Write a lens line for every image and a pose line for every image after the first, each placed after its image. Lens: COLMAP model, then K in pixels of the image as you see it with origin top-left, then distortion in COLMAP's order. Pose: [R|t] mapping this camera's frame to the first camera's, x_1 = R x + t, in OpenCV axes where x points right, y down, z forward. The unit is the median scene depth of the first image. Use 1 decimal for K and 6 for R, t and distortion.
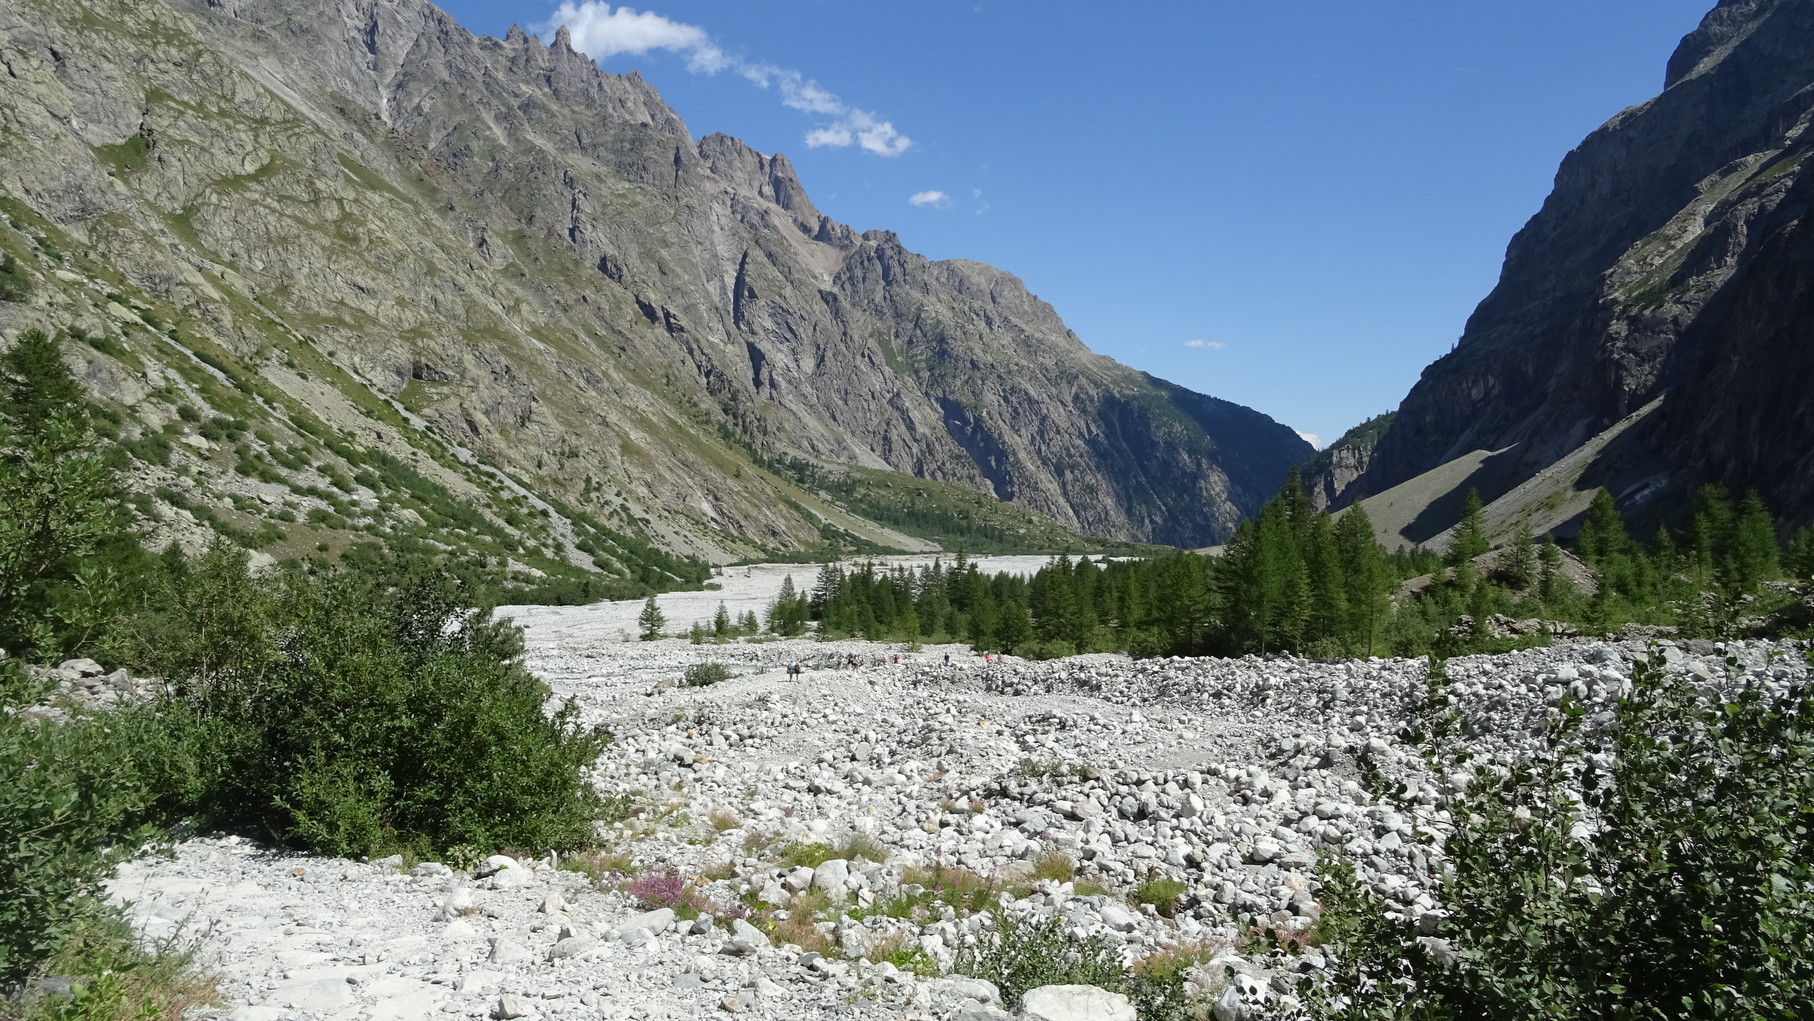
lens RADIAL K [[1311.0, 0, 907.4], [0, 1311.0, 510.8], [0, 0, 1]] dist [-0.004774, 0.013200]
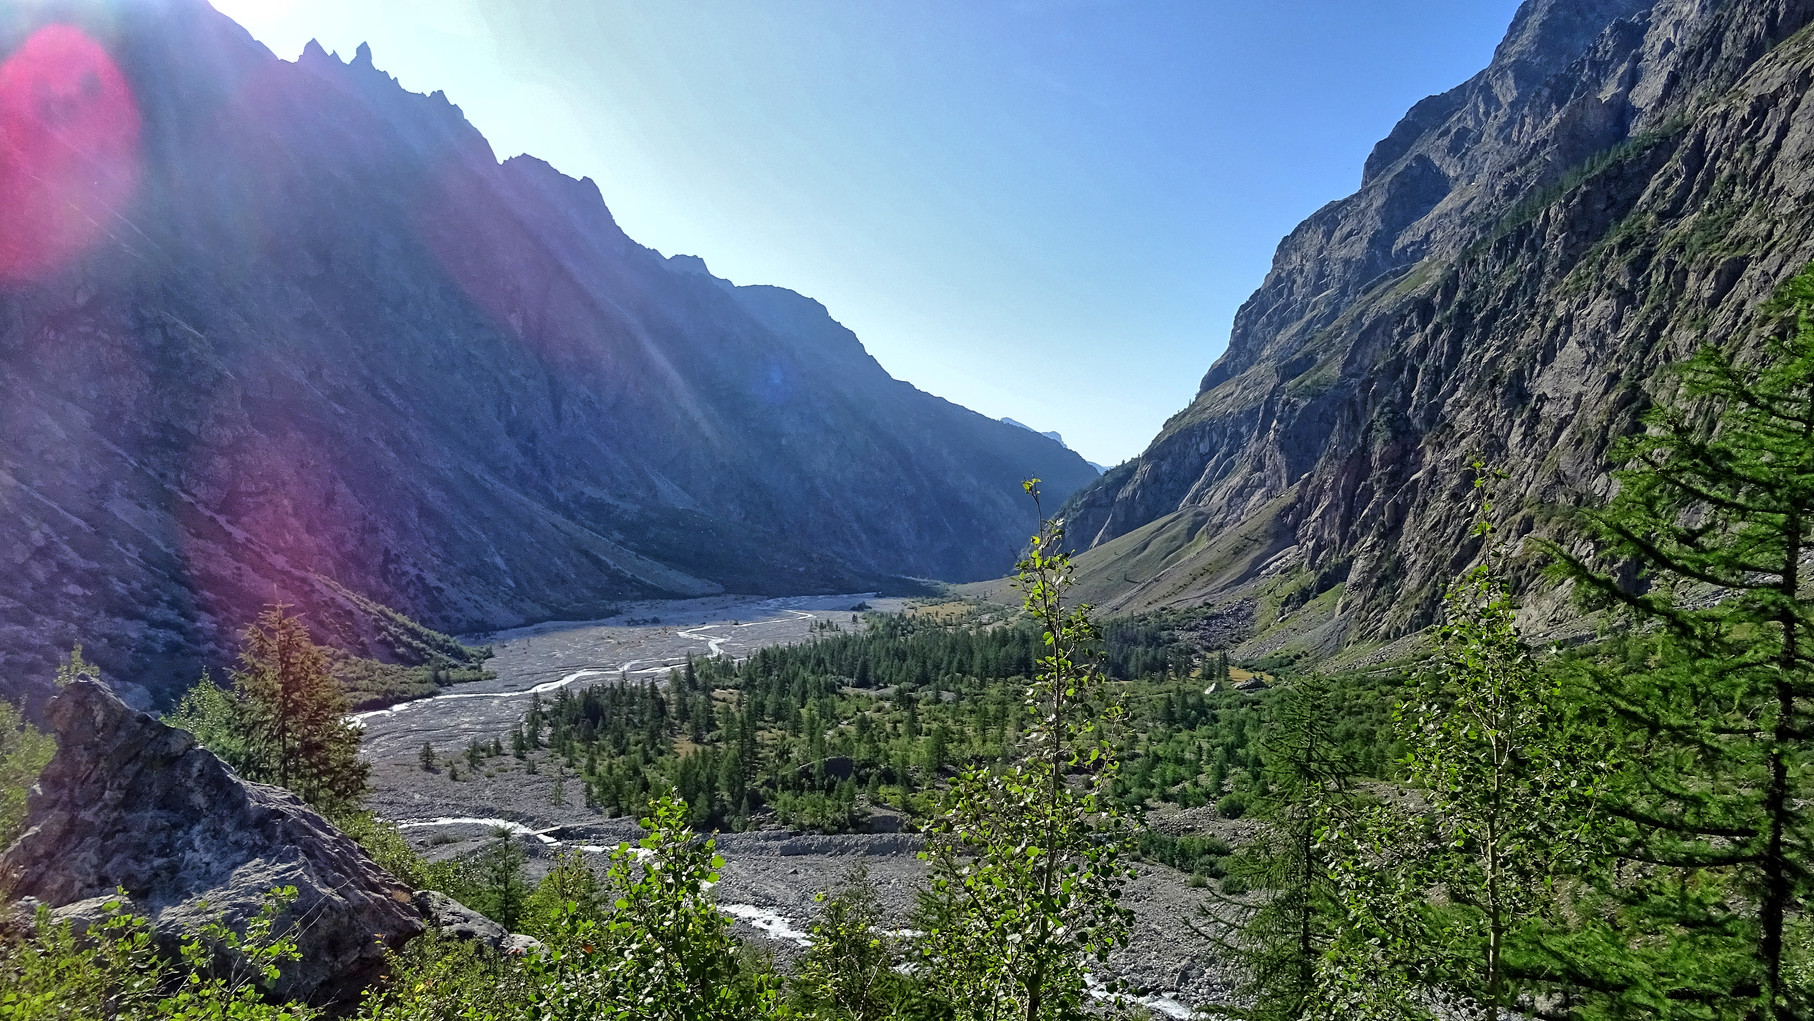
lens RADIAL K [[1311.0, 0, 904.8], [0, 1311.0, 508.9], [0, 0, 1]] dist [-0.004774, 0.013200]
pose [[0.990525, 0.005810, 0.137213, 0.027555], [-0.005087, 0.999971, -0.005623, -0.036360], [-0.137242, 0.004871, 0.990526, -0.114088]]
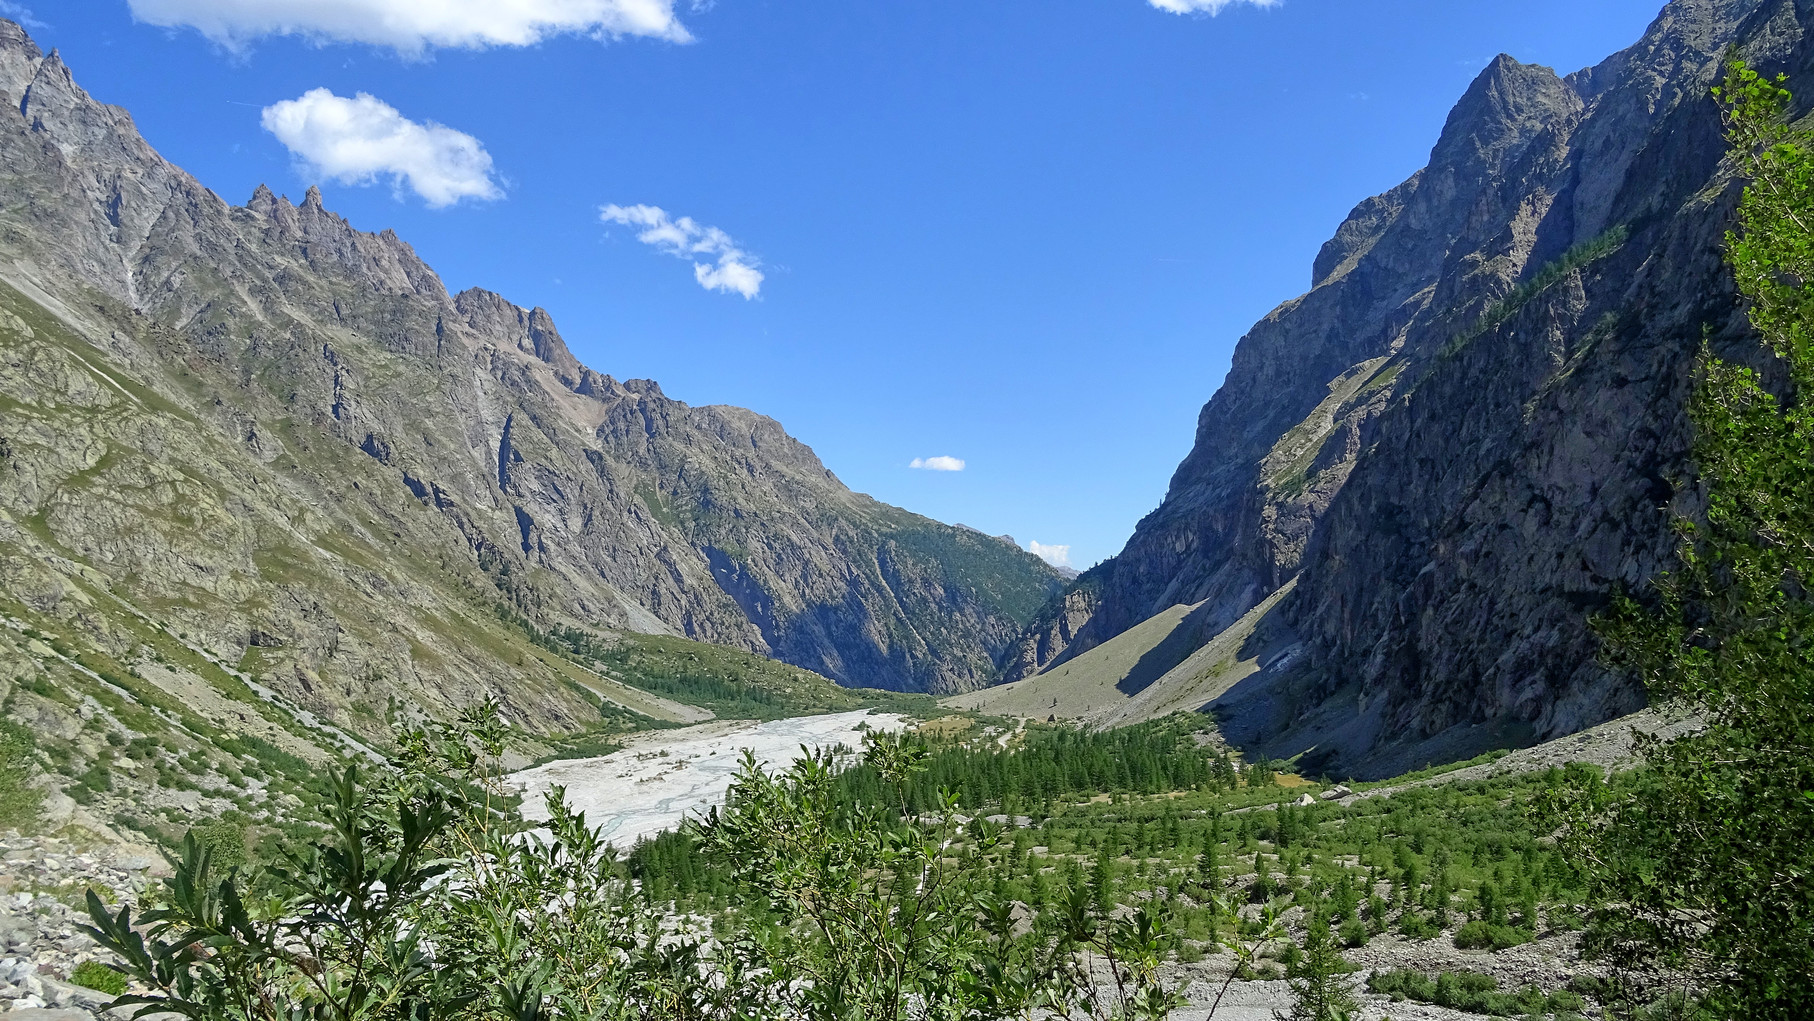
lens RADIAL K [[1311.0, 0, 903.8], [0, 1311.0, 508.3], [0, 0, 1]] dist [-0.004774, 0.013200]
pose [[0.984013, -0.031369, 0.175311, -0.004540], [0.047472, 0.994951, -0.088428, -0.041849], [-0.171651, 0.095337, 0.980534, -0.110120]]
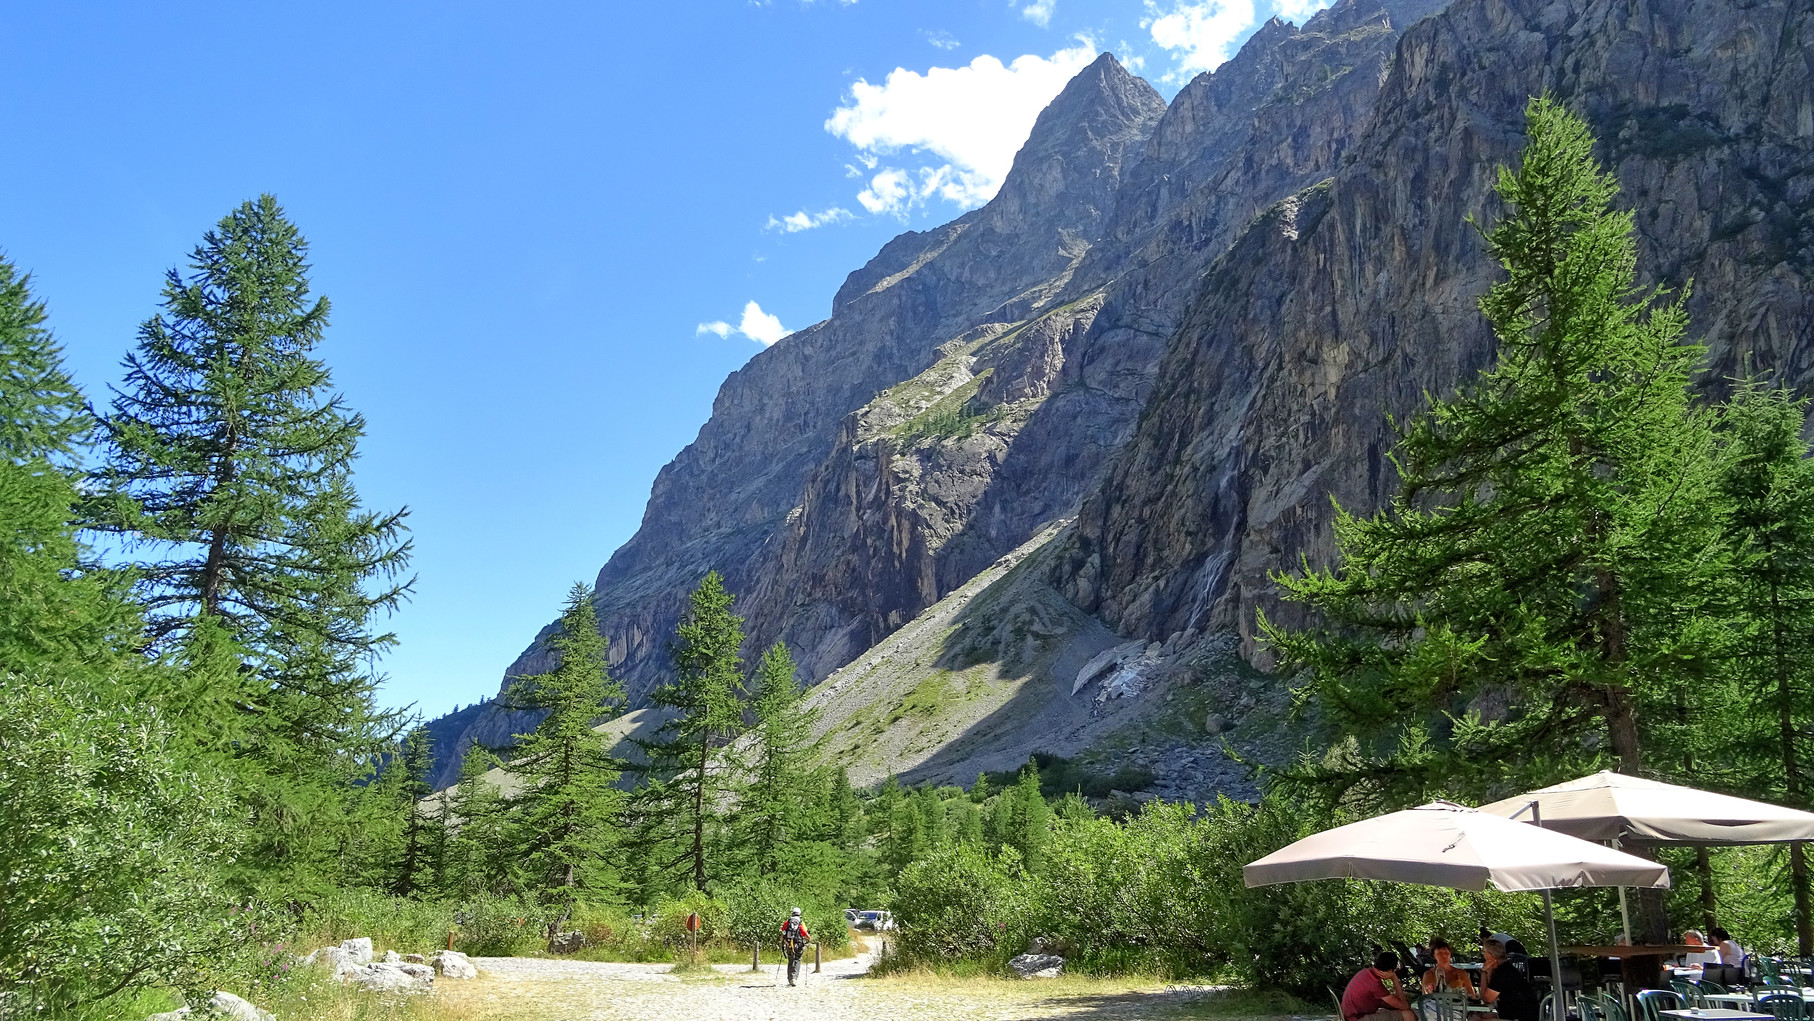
lens RADIAL K [[1311.0, 0, 916.7], [0, 1311.0, 505.2], [0, 0, 1]] dist [-0.004774, 0.013200]
pose [[0.779003, 0.157083, 0.607025, 0.155709], [0.015610, 0.962952, -0.269221, 0.029138], [-0.626826, 0.219200, 0.747690, 0.454548]]
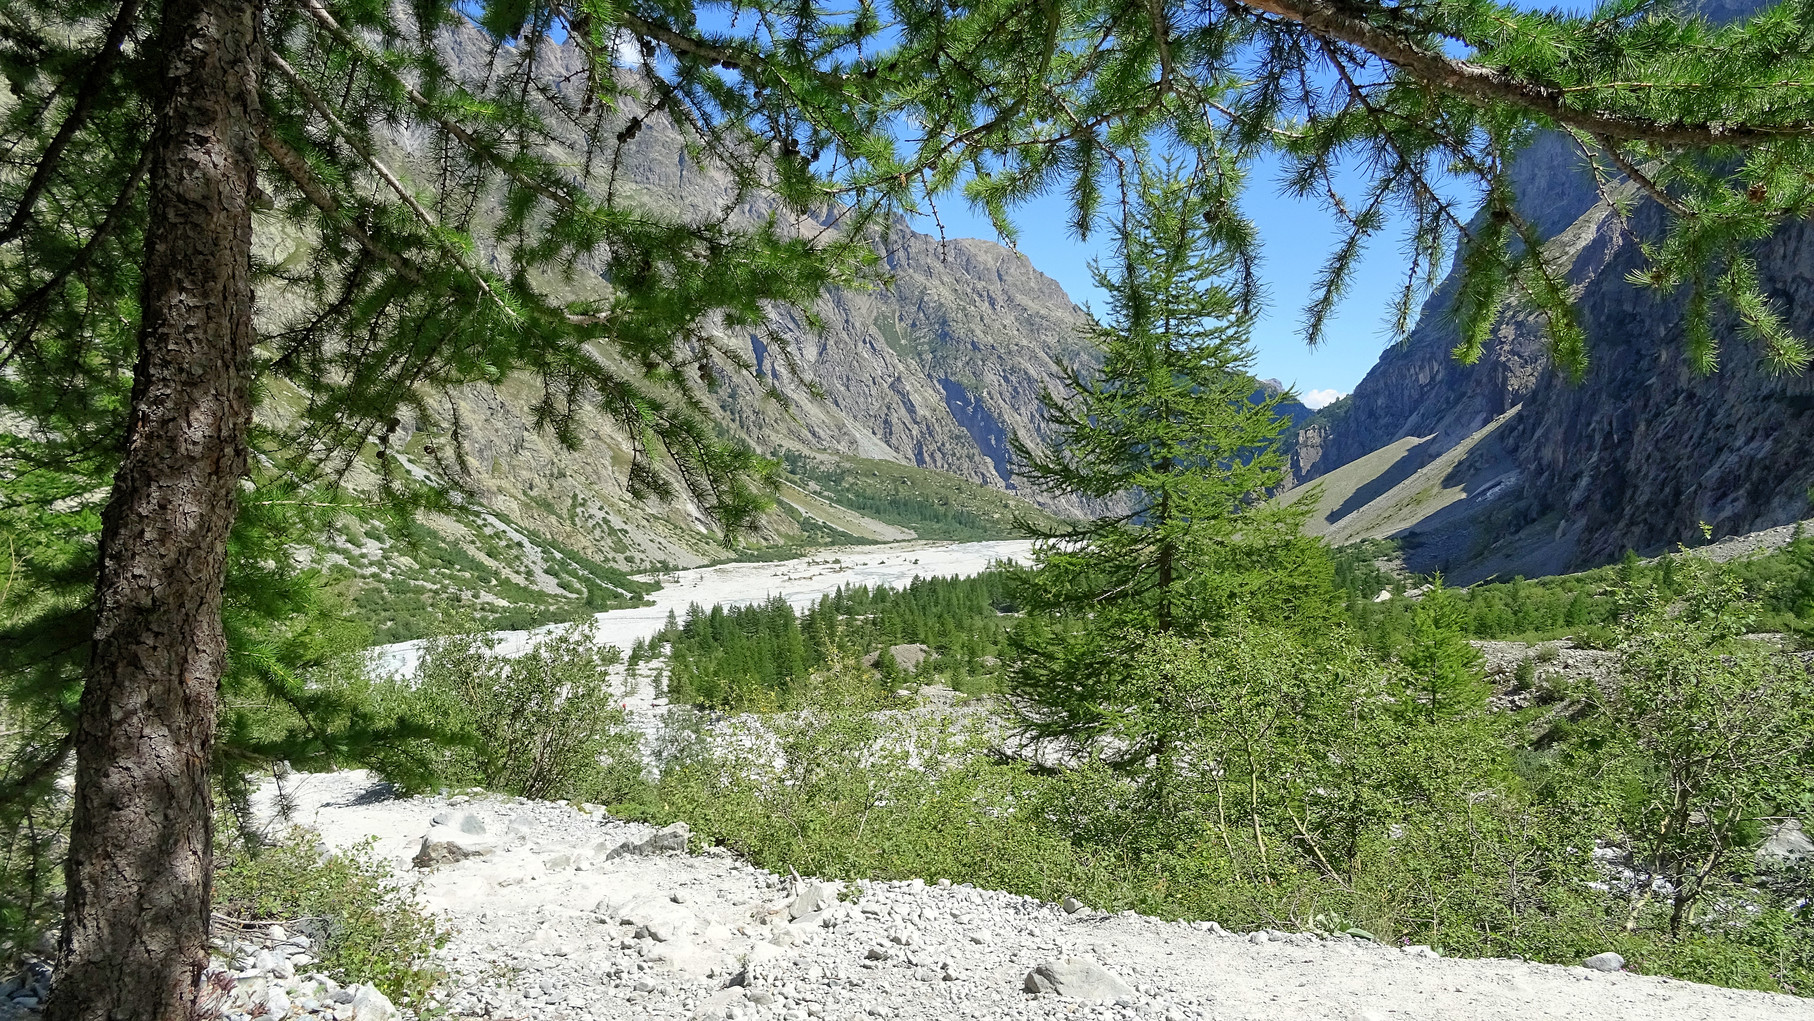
lens RADIAL K [[1311.0, 0, 901.8], [0, 1311.0, 512.4], [0, 0, 1]] dist [-0.004774, 0.013200]
pose [[0.999392, -0.018819, -0.029339, 0.051064], [0.019614, 0.999442, 0.027030, -0.022497], [0.028814, -0.027589, 0.999204, -0.097865]]
